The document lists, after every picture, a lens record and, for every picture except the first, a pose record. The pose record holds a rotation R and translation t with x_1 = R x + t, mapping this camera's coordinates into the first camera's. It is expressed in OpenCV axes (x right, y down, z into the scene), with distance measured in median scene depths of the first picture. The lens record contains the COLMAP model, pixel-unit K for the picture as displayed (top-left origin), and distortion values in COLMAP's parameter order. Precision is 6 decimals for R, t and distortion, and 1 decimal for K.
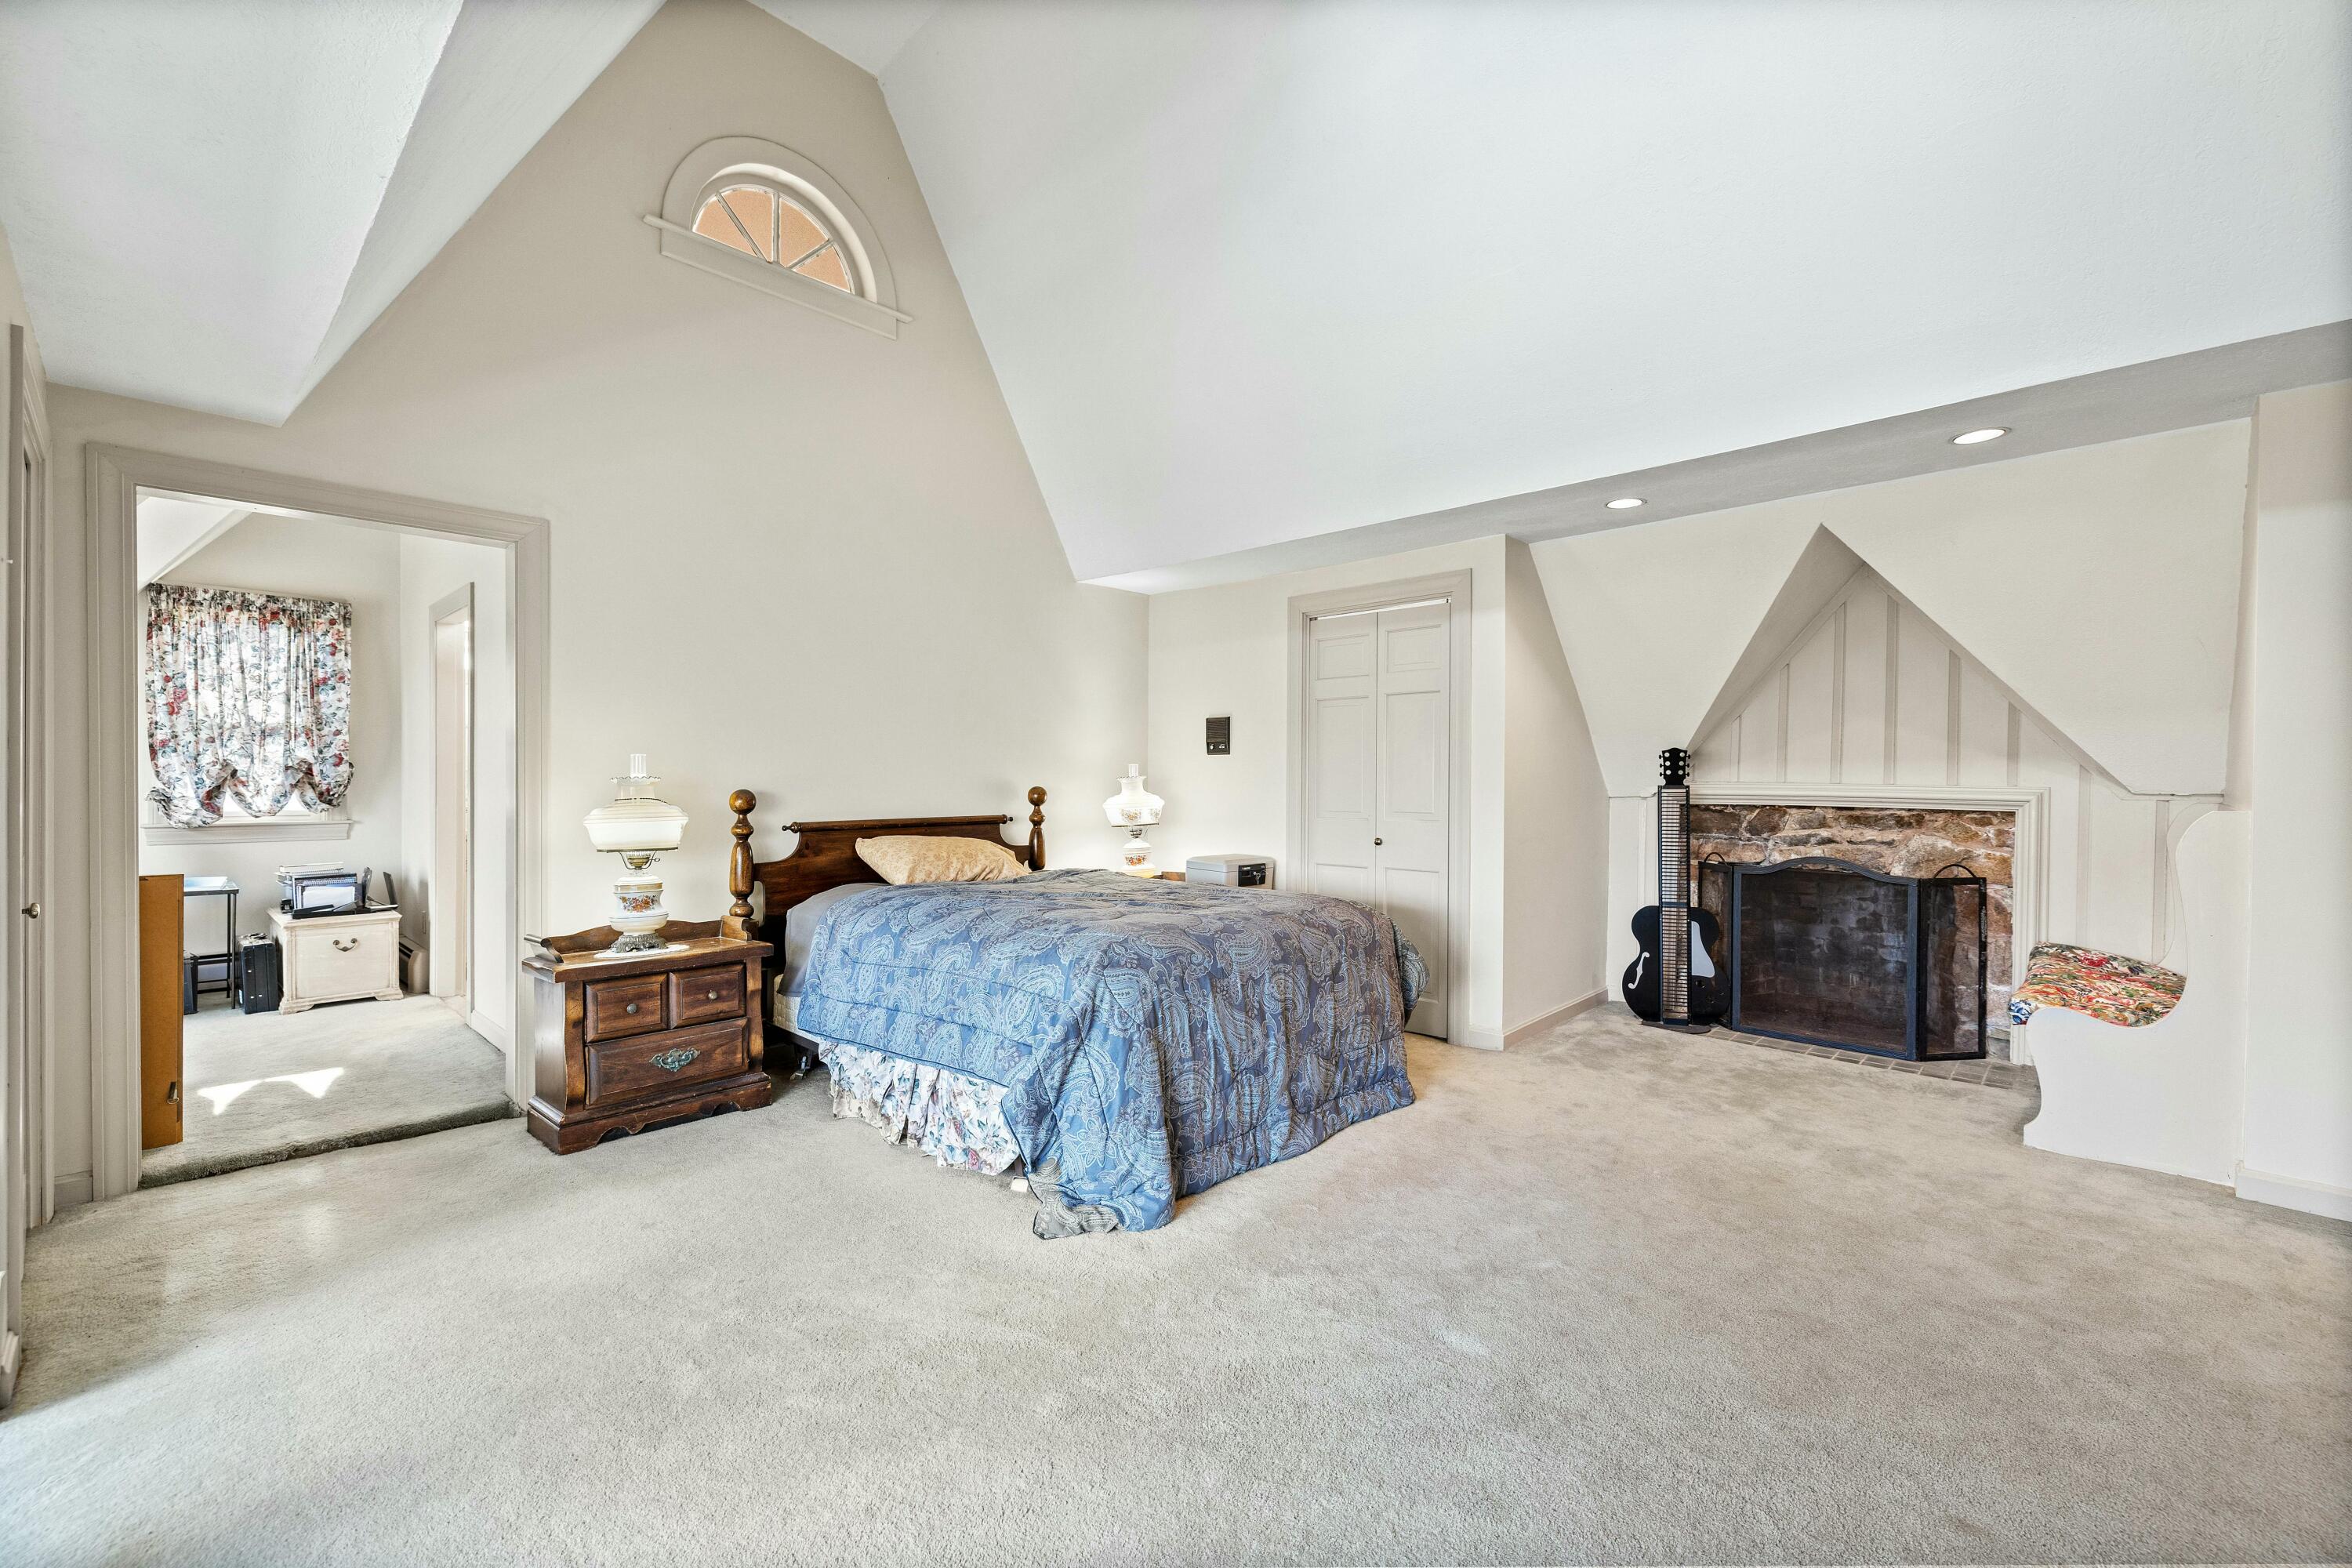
lens RADIAL K [[985.9, 0, 1174.7], [0, 985.9, 781.0], [0, 0, 1]] dist [-0.001665, 0.000061]
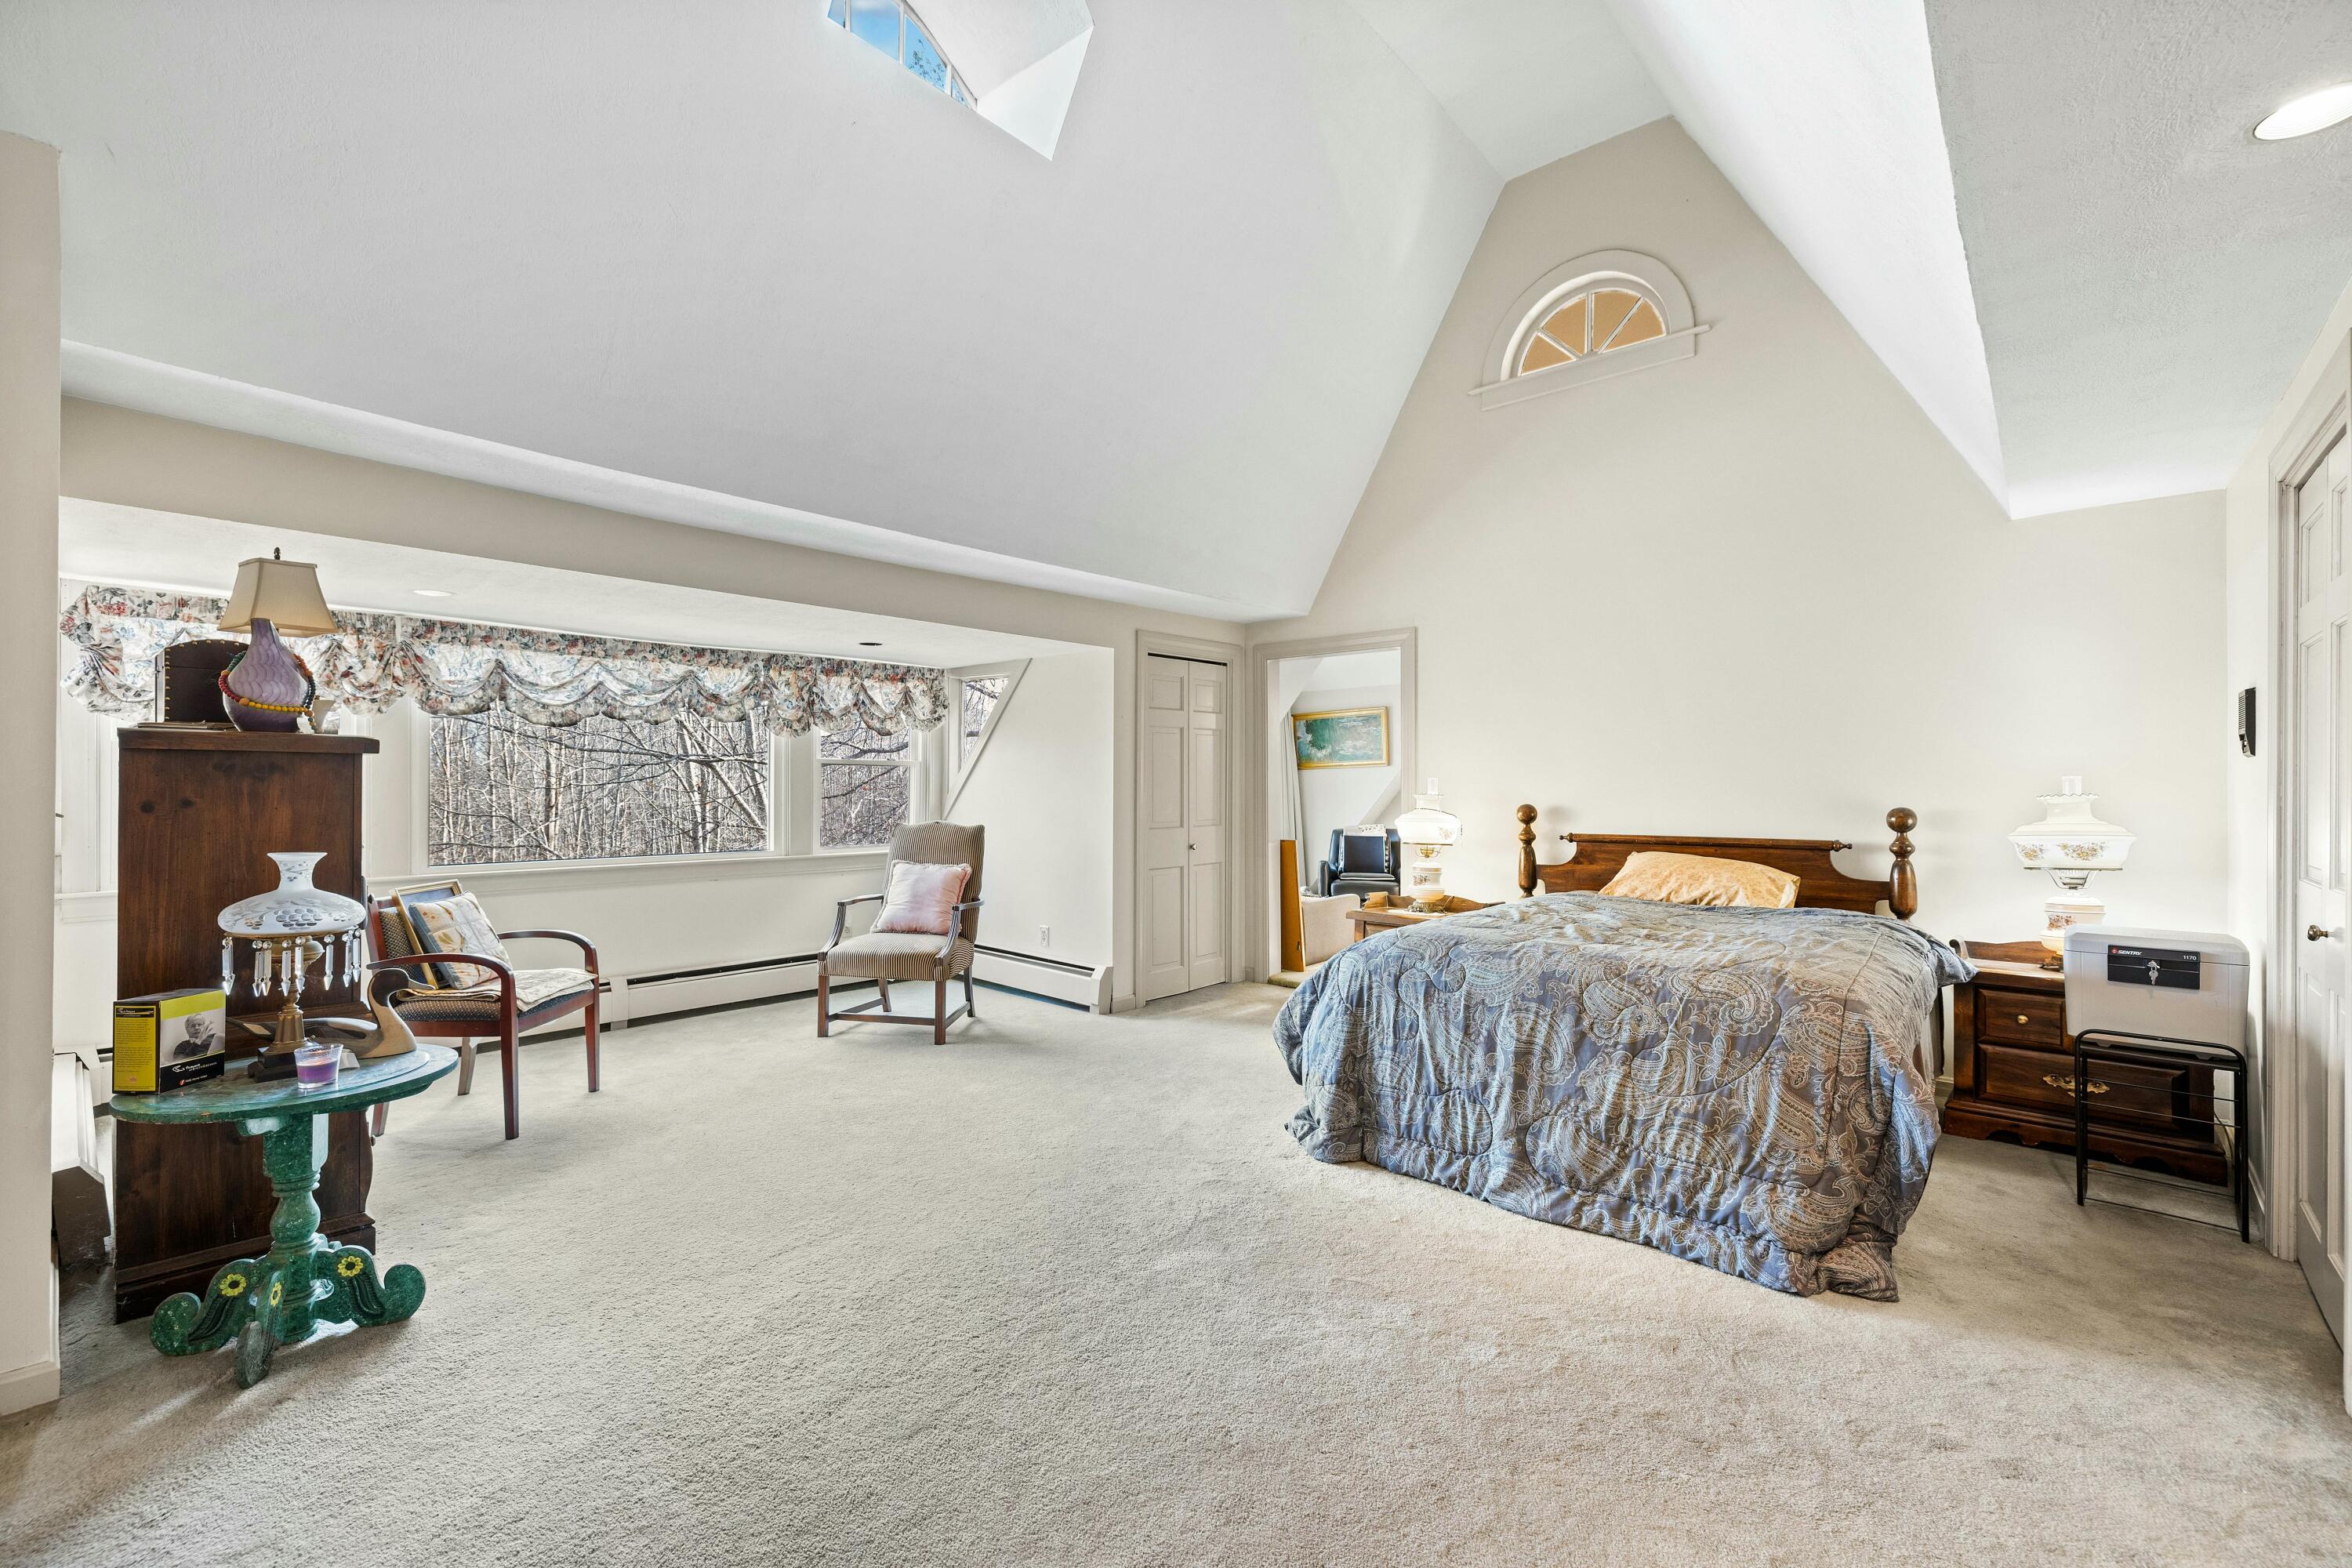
lens RADIAL K [[985.9, 0, 1175.4], [0, 985.9, 786.2], [0, 0, 1]] dist [-0.001665, 0.000061]
pose [[0.034973, -0.003495, -0.999382, 0.928780], [-0.006797, 0.999970, -0.003735, -0.007094], [0.999365, 0.006924, 0.034948, 0.592876]]
